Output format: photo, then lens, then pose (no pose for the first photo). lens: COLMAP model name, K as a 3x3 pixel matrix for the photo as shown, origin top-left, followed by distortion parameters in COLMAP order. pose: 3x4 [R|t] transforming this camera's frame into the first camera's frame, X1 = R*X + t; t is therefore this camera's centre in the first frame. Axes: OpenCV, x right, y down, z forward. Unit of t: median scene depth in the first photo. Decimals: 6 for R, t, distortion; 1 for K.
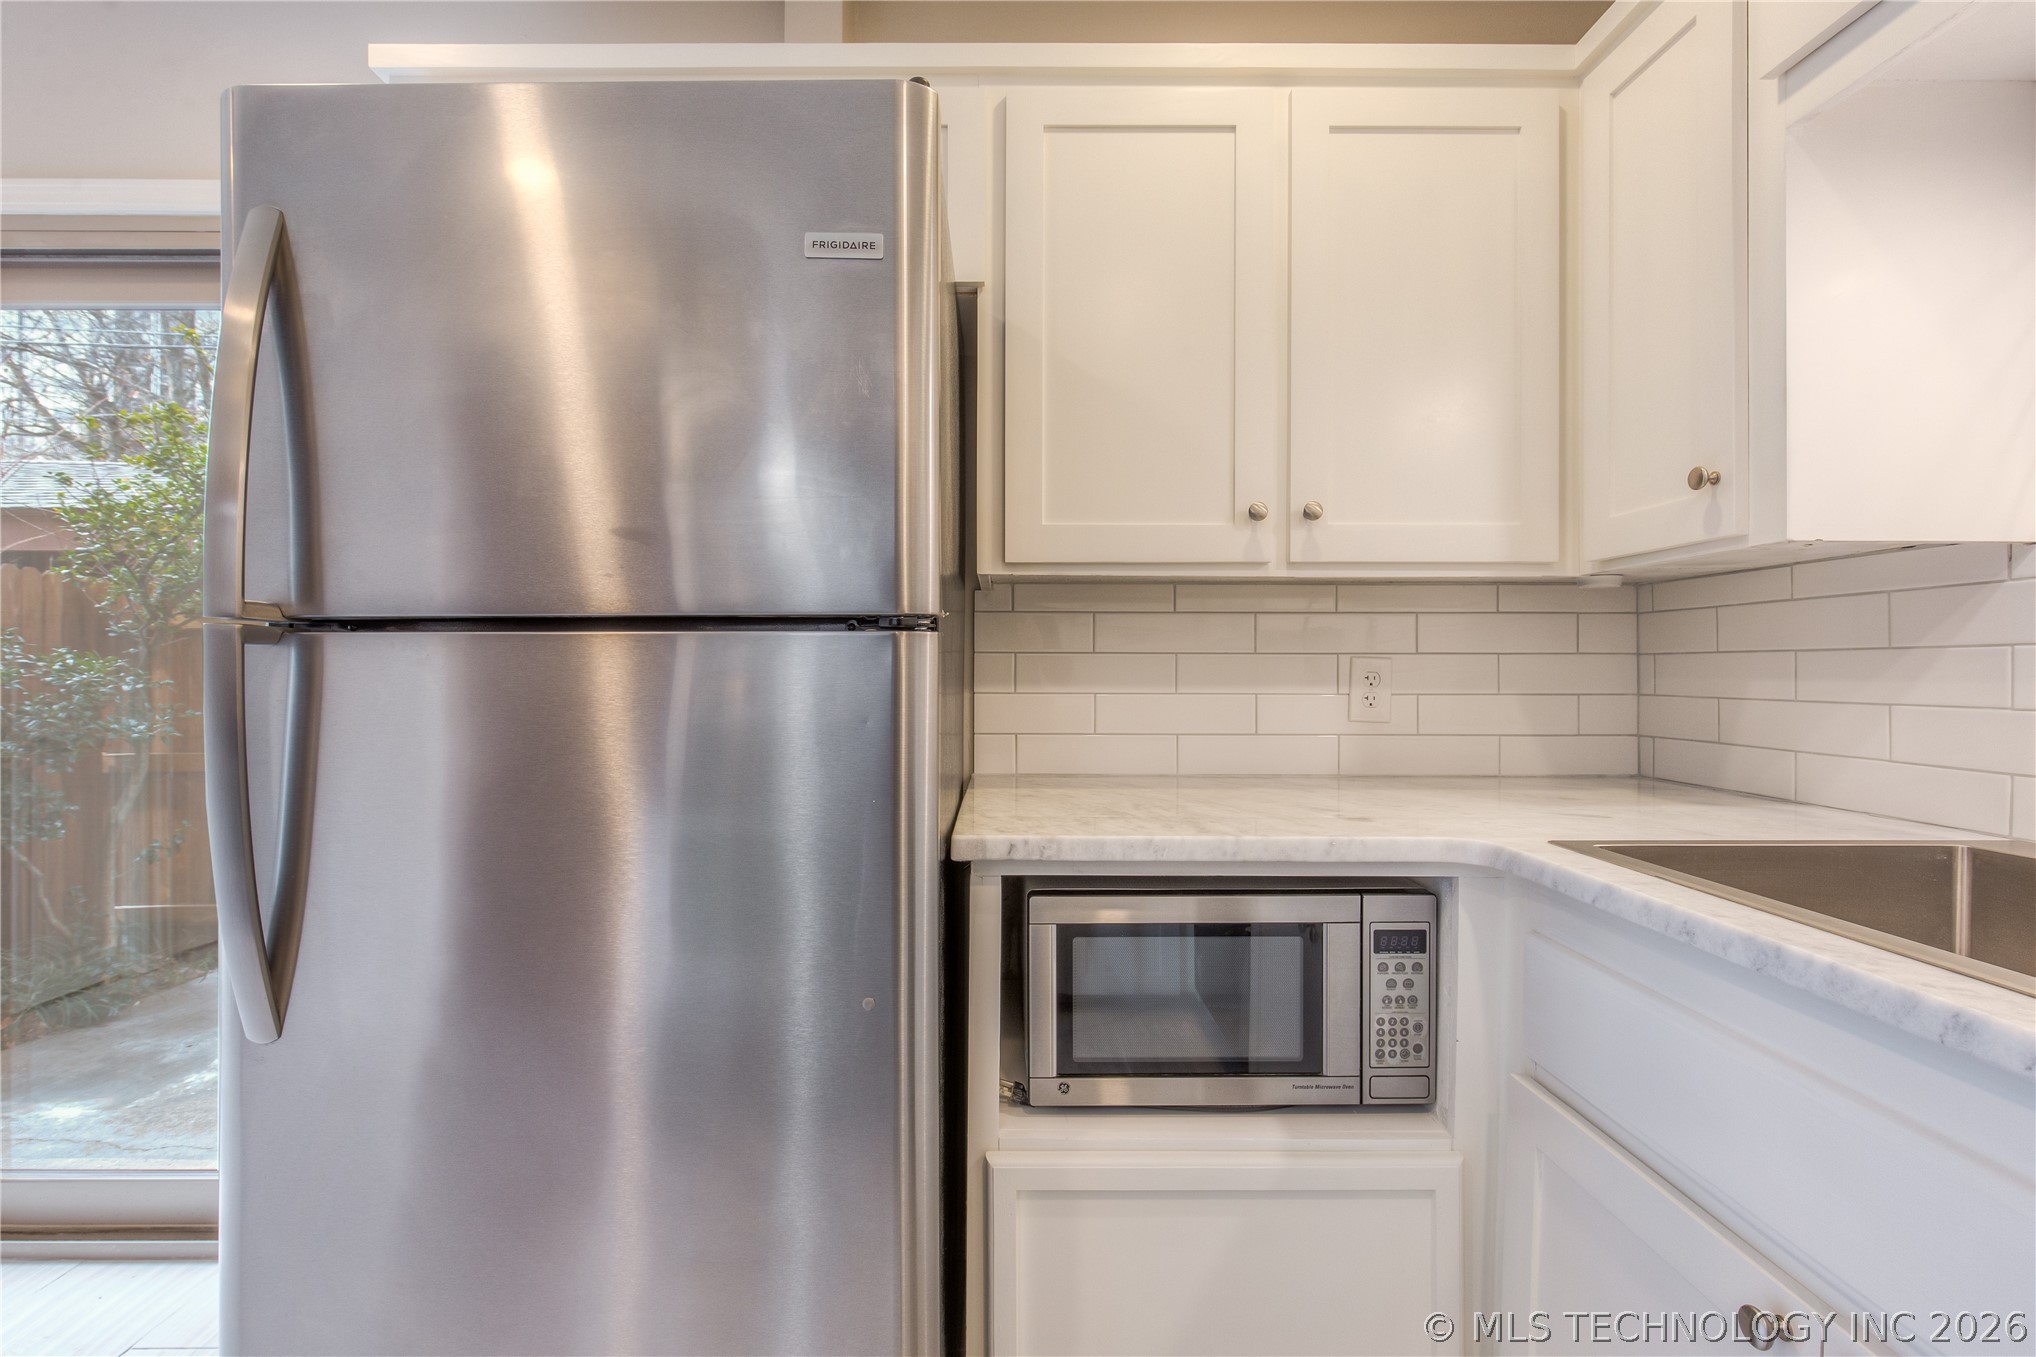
lens RADIAL K [[928.9, 0, 993.4], [0, 928.9, 672.1], [0, 0, 1]] dist [-0.000980, -0.000219]
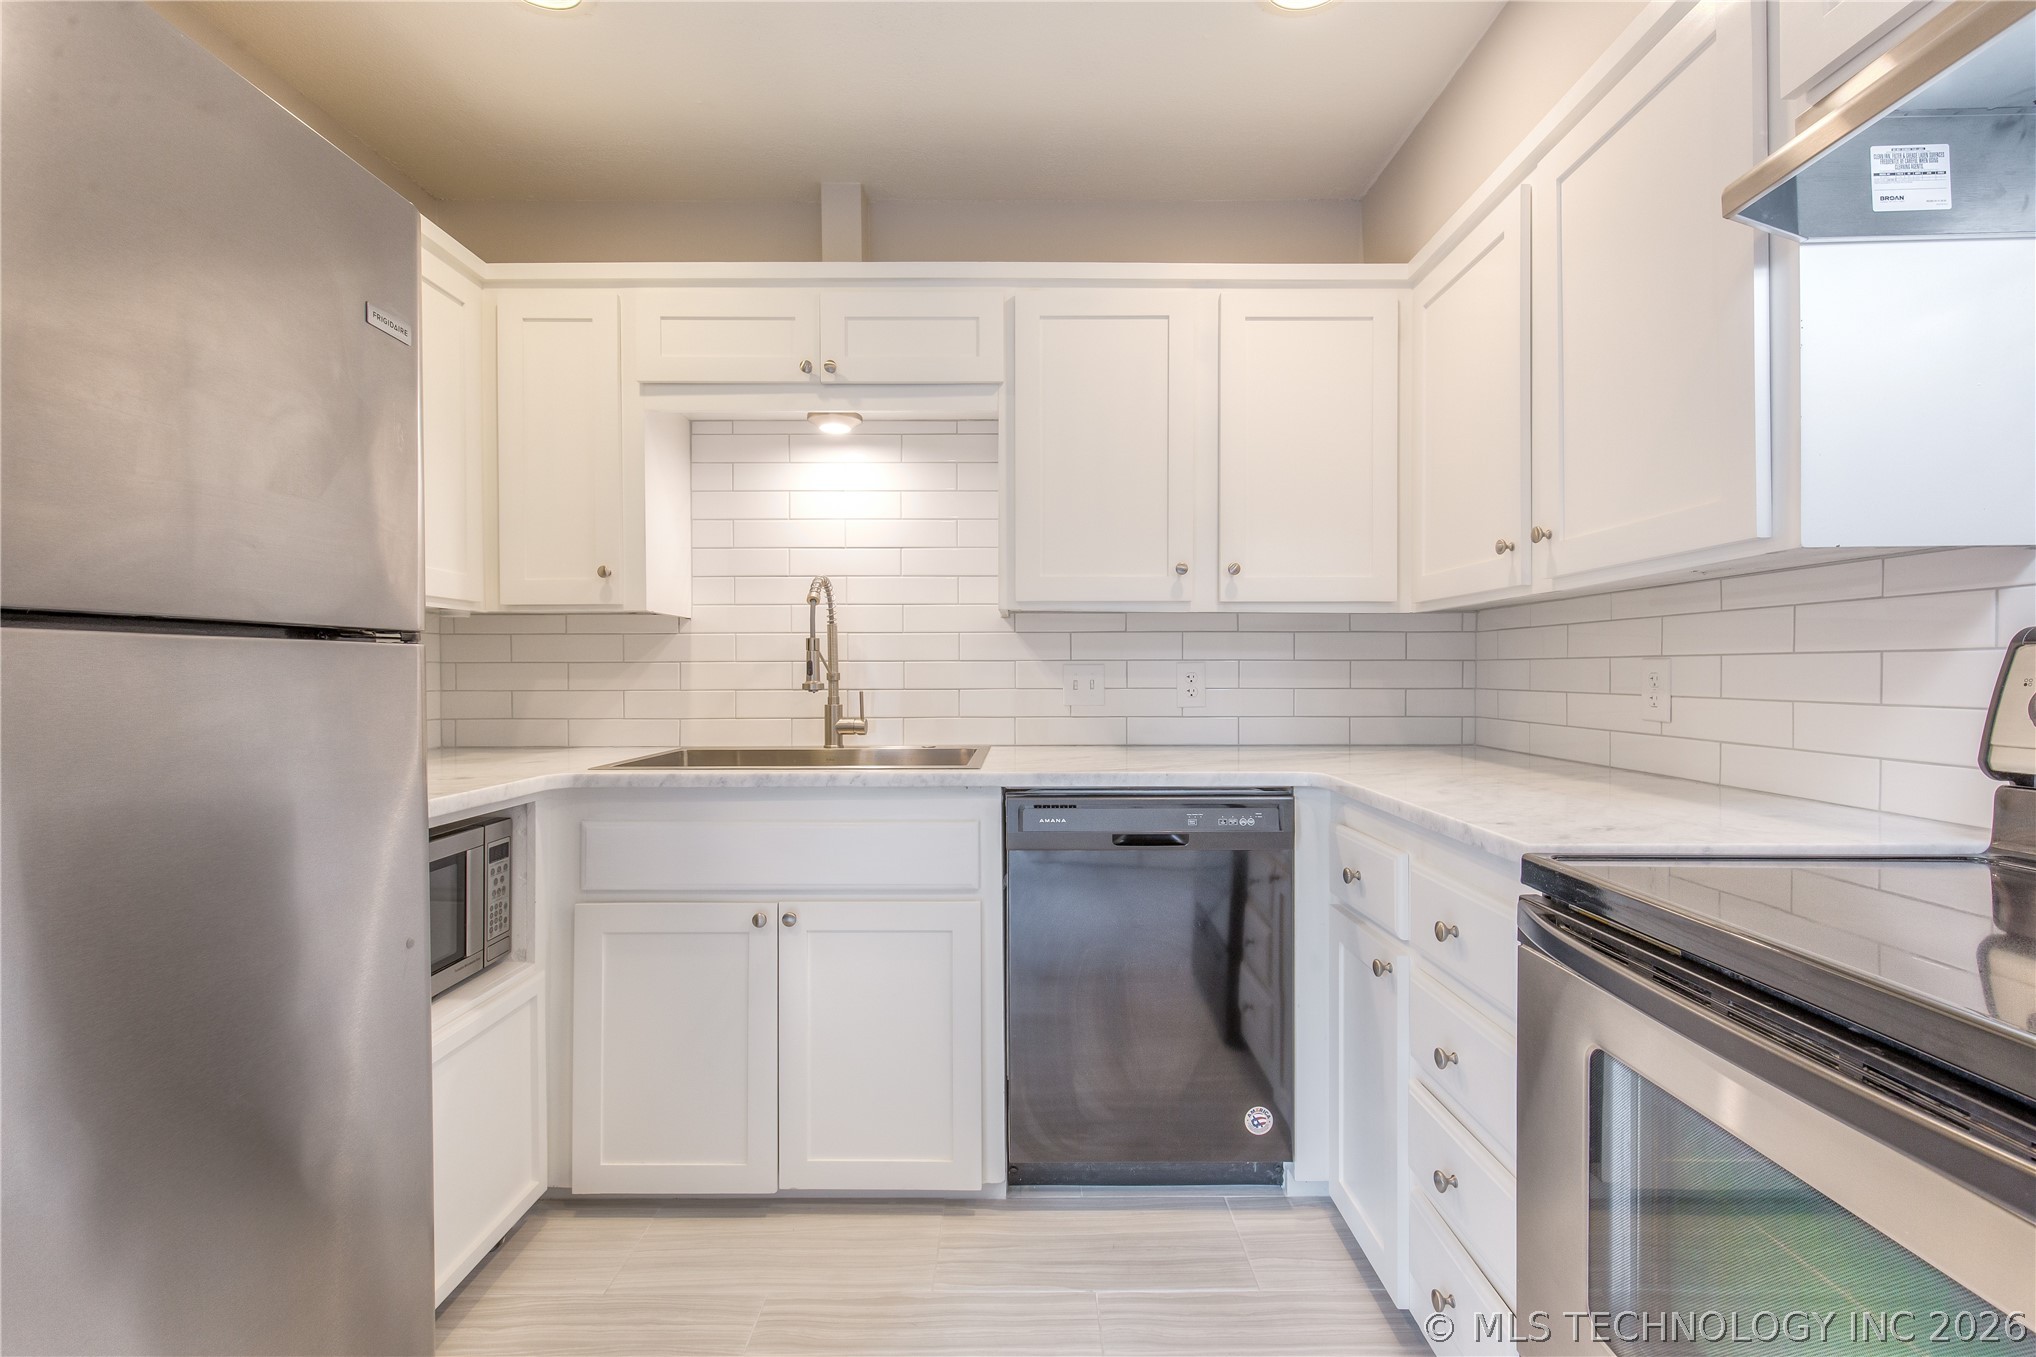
lens RADIAL K [[918.5, 0, 1024.0], [0, 918.5, 677.6], [0, 0, 1]] dist [0.000939, -0.000018]
pose [[-0.001157, -0.007700, 0.999970, -1.064043], [0.005469, 0.999955, 0.007706, -0.003178], [-0.999984, 0.005478, -0.001115, 0.139916]]
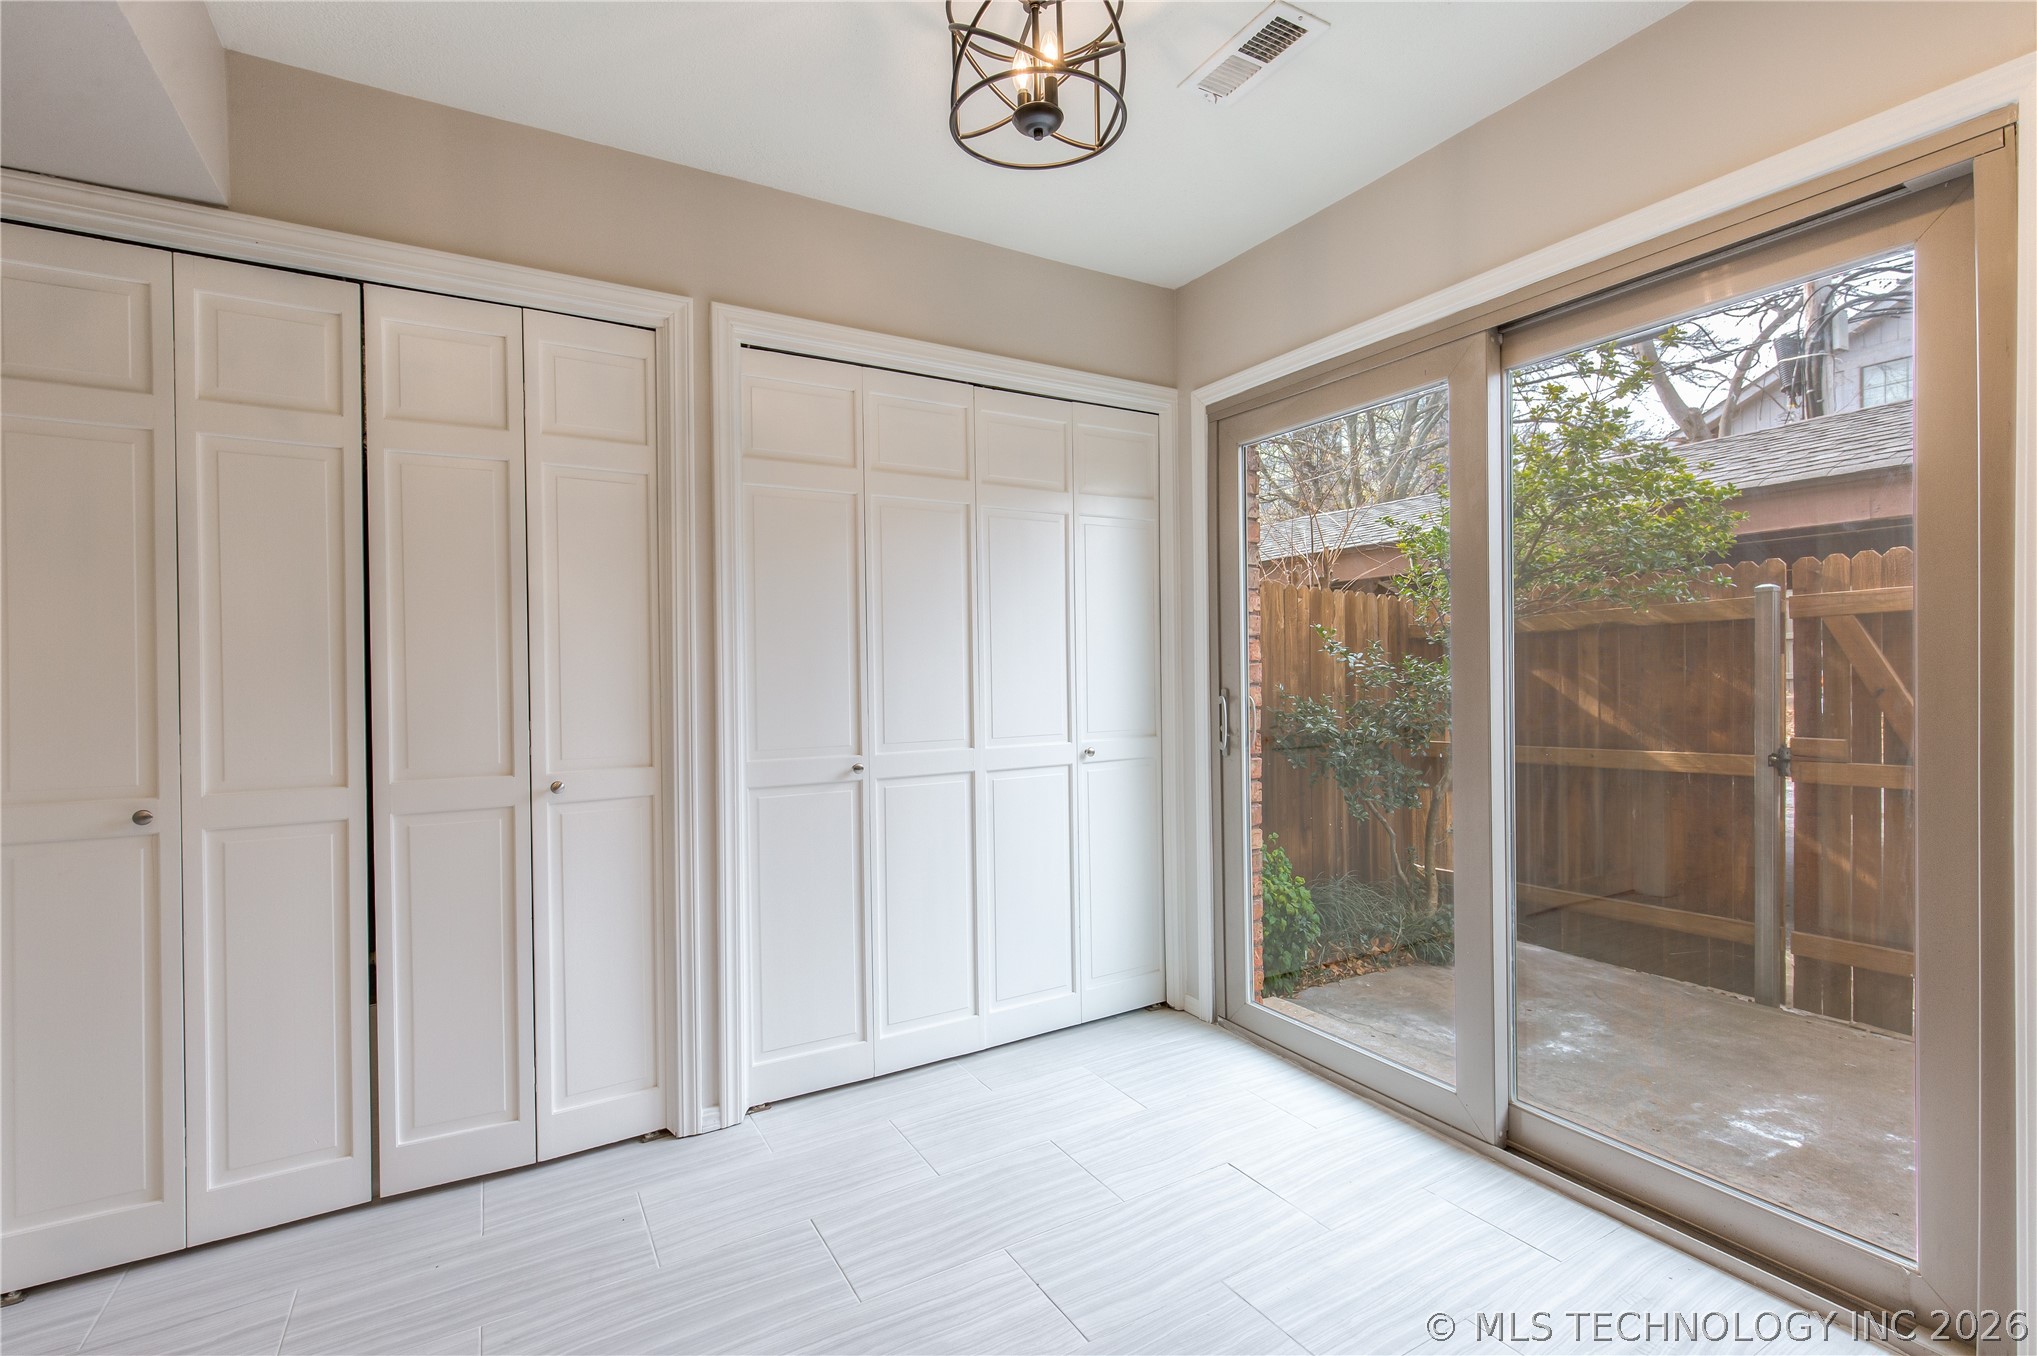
lens RADIAL K [[917.1, 0, 1034.1], [0, 917.1, 676.5], [0, 0, 1]] dist [0.000553, -0.000343]
pose [[0.508236, -0.002293, -0.861215, -0.592315], [0.010784, 0.999935, 0.003702, -0.021333], [0.861150, -0.011169, 0.508228, -0.183158]]
